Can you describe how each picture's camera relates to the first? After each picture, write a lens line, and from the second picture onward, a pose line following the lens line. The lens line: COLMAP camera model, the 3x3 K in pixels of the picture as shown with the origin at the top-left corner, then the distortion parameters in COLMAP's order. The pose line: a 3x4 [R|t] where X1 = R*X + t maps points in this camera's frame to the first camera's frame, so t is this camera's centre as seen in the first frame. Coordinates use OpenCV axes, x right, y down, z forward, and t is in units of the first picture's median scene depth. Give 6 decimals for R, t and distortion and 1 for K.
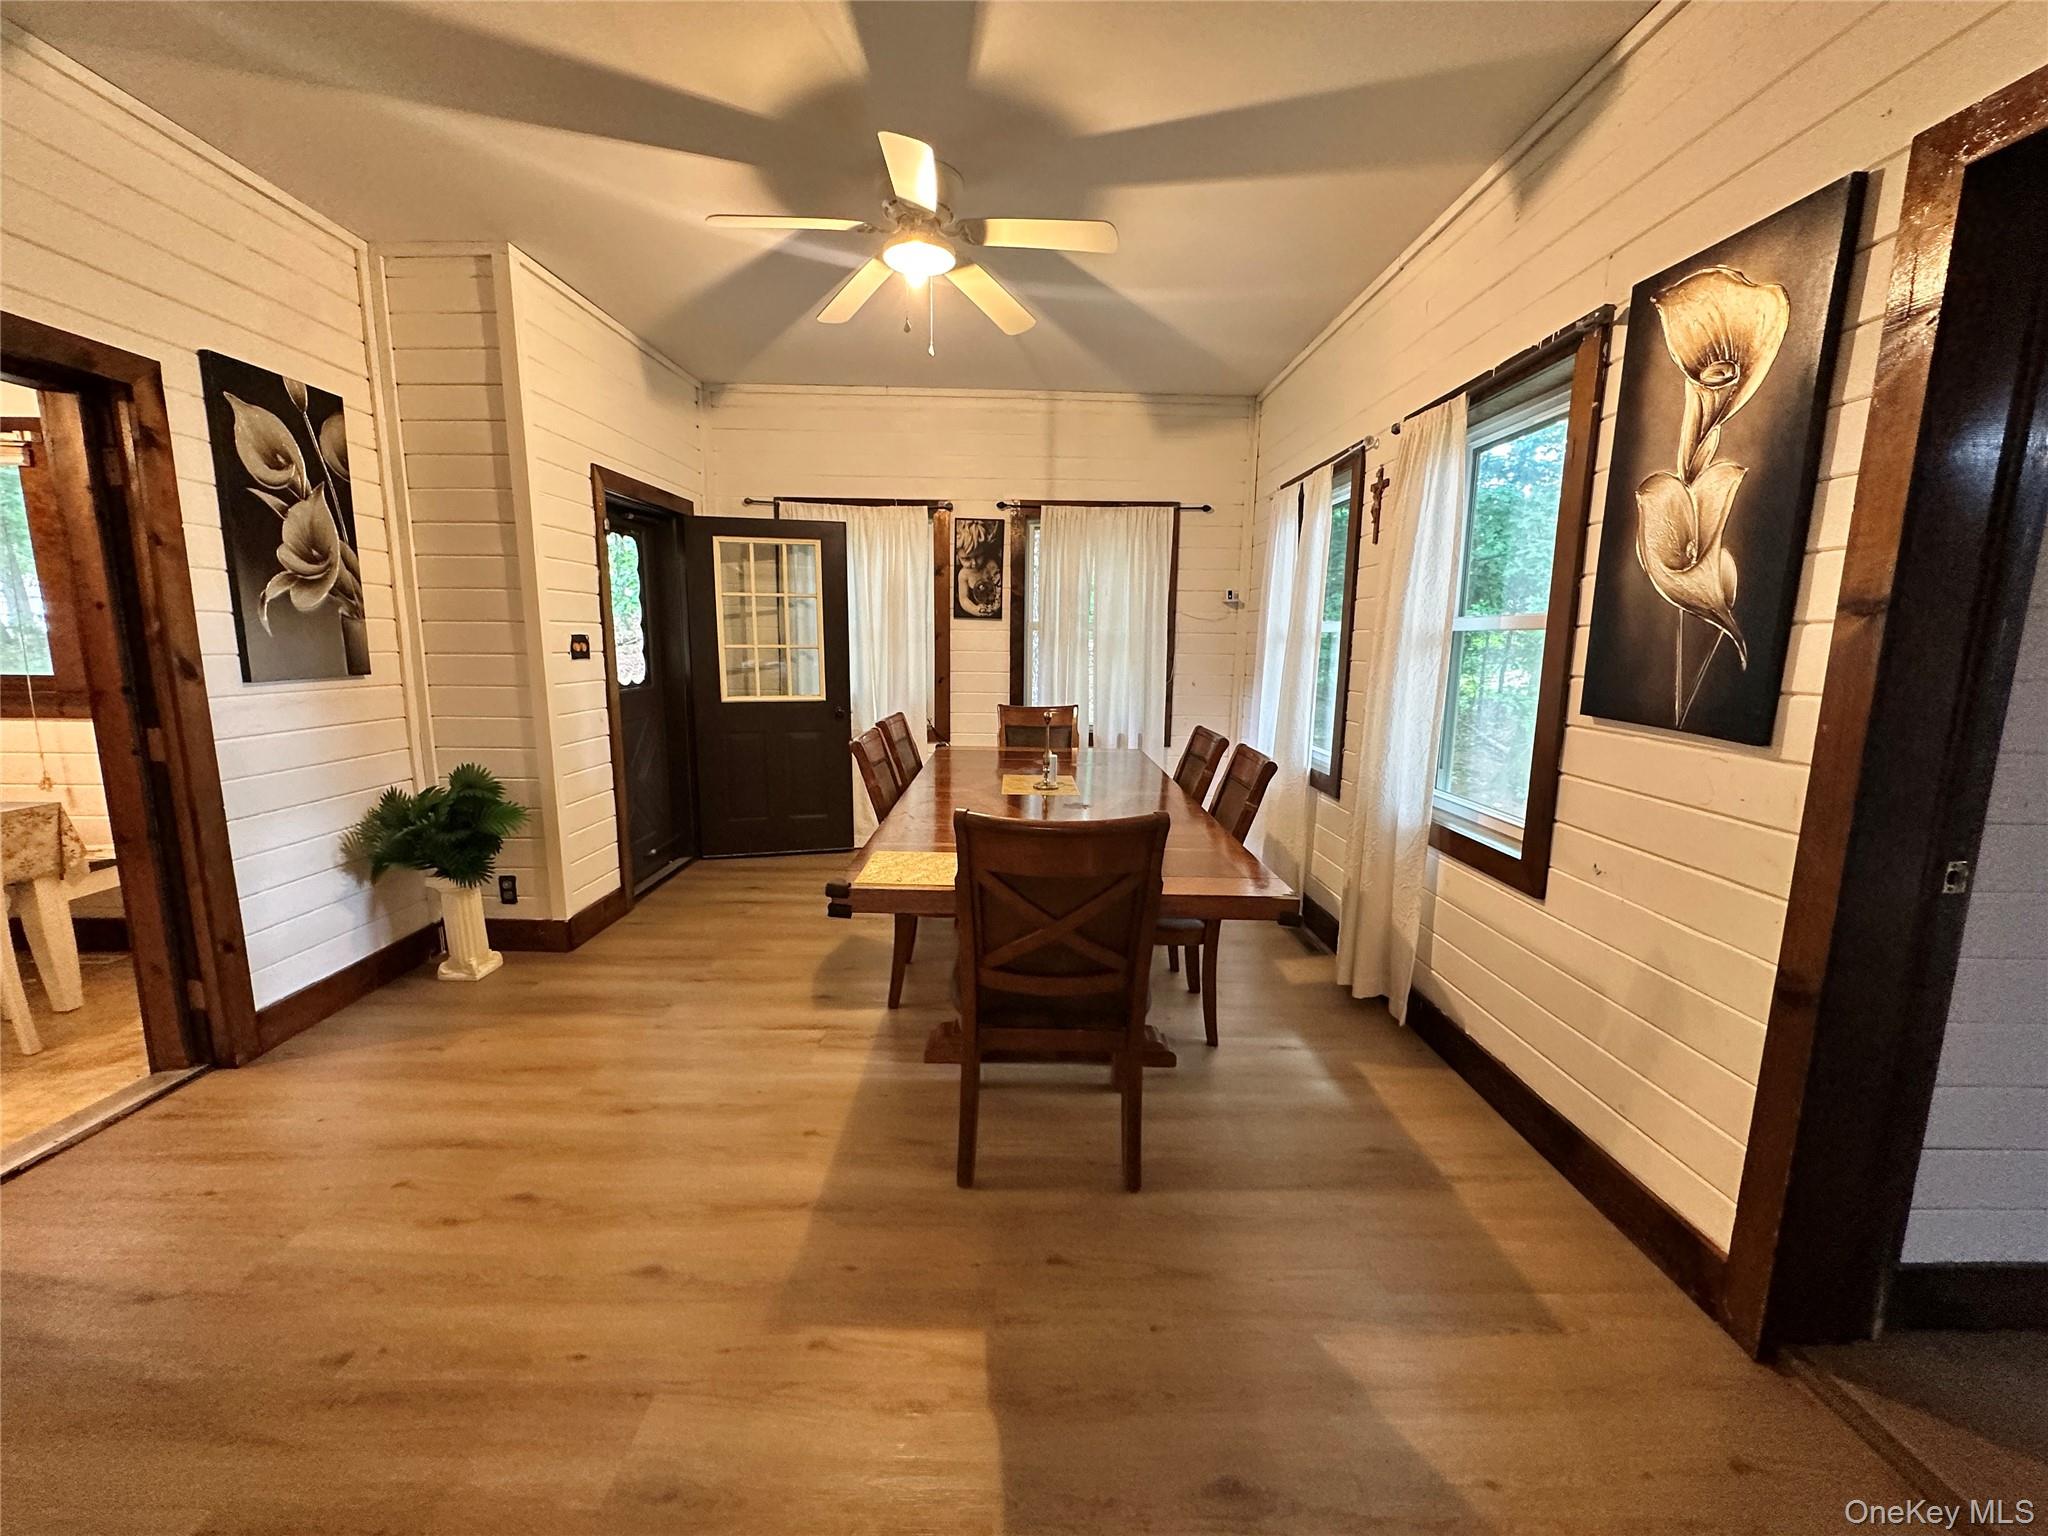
lens RADIAL K [[817.3, 0, 1021.2], [0, 817.3, 769.8], [0, 0, 1]] dist [-0.003780, 0.000750]
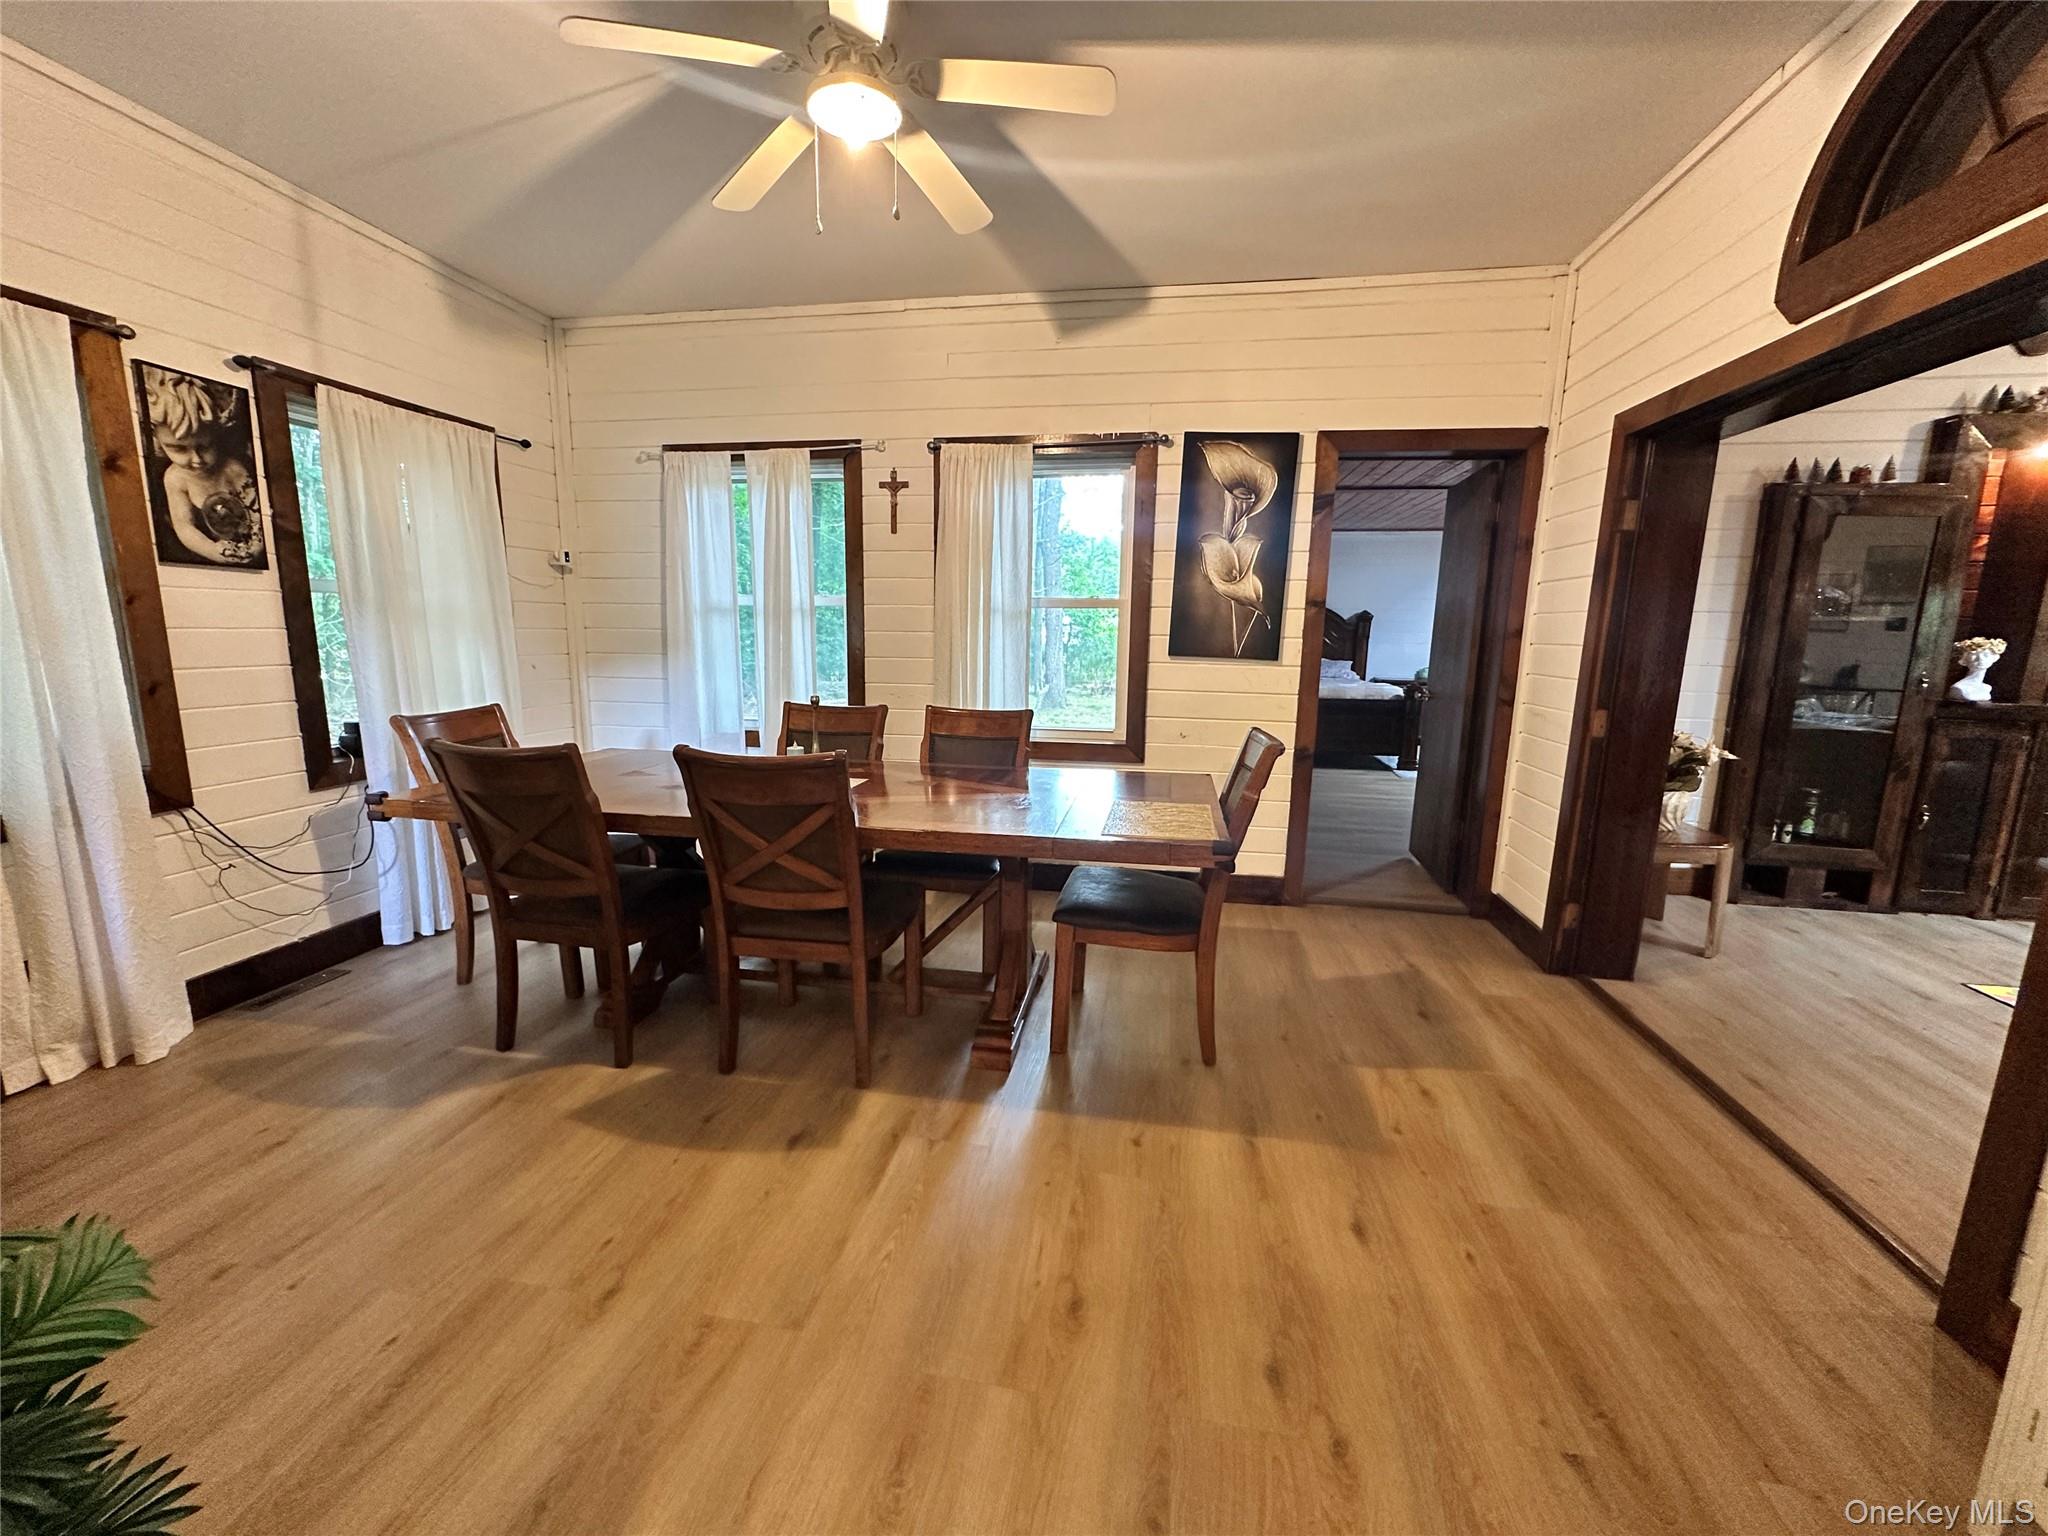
lens RADIAL K [[817.3, 0, 1025.5], [0, 817.3, 766.9], [0, 0, 1]] dist [-0.003780, 0.000750]
pose [[0.178582, -0.176762, 0.967917, -0.556478], [0.147466, 0.977428, 0.151291, -0.067838], [-0.972812, 0.115717, 0.200617, 0.444568]]
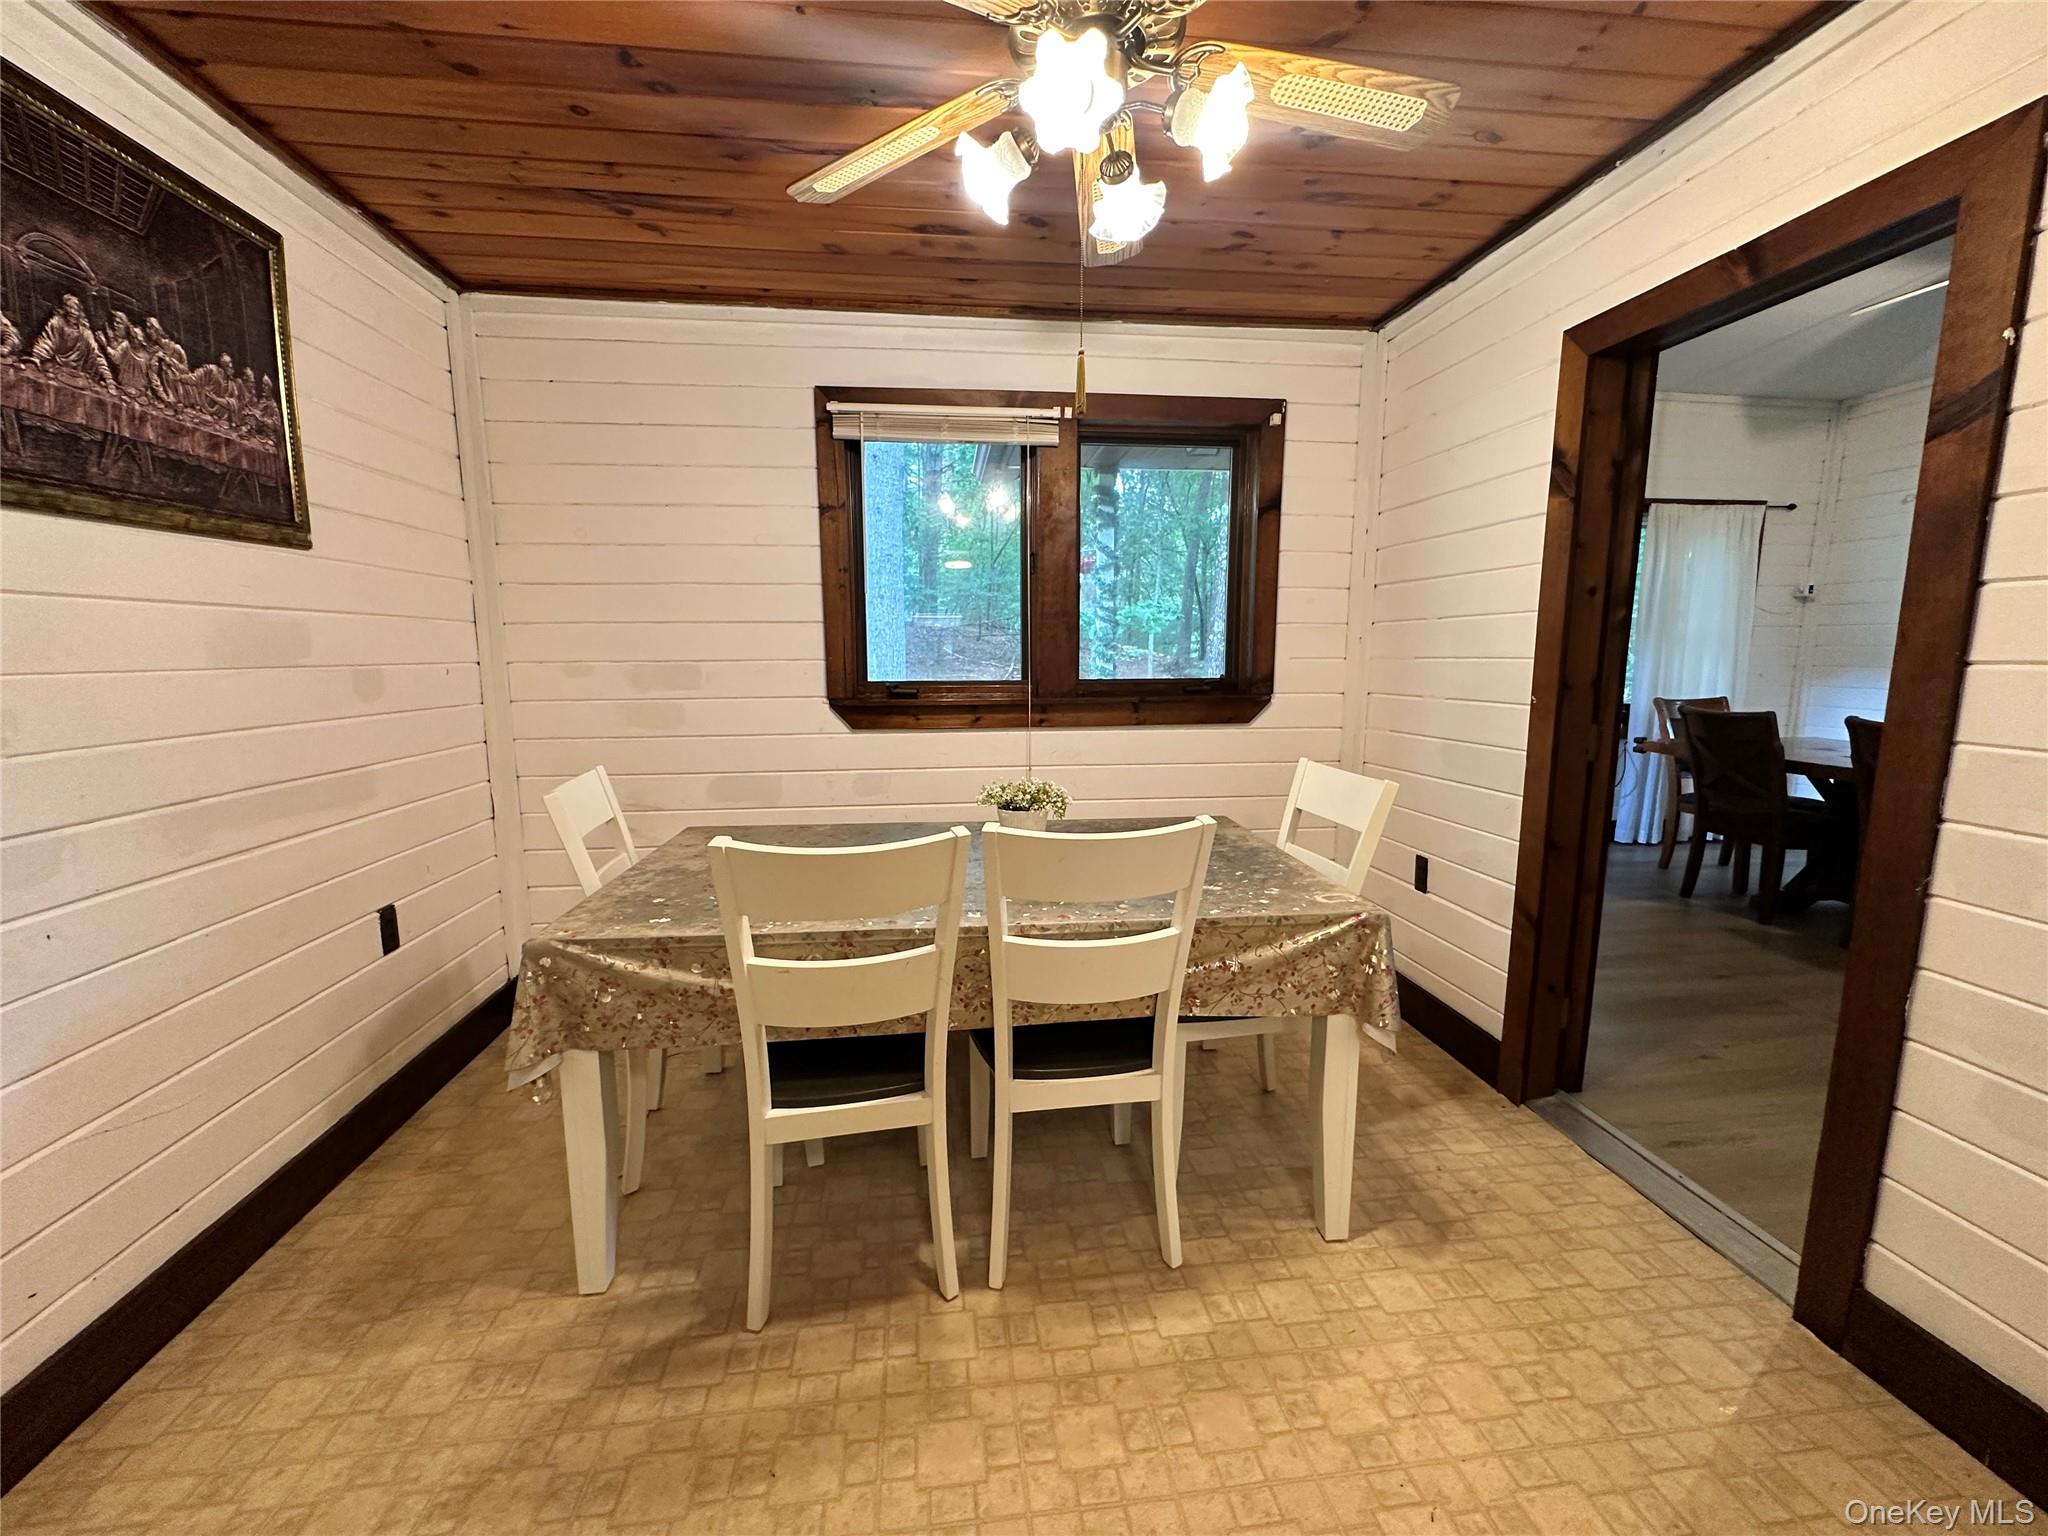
lens RADIAL K [[817.3, 0, 1022.3], [0, 817.3, 768.4], [0, 0, 1]] dist [-0.003780, 0.000750]
pose [[0.993869, -0.031599, 0.105949, -0.957313], [0.033168, 0.999364, -0.013085, -0.005017], [-0.105468, 0.016519, 0.994285, 0.079171]]
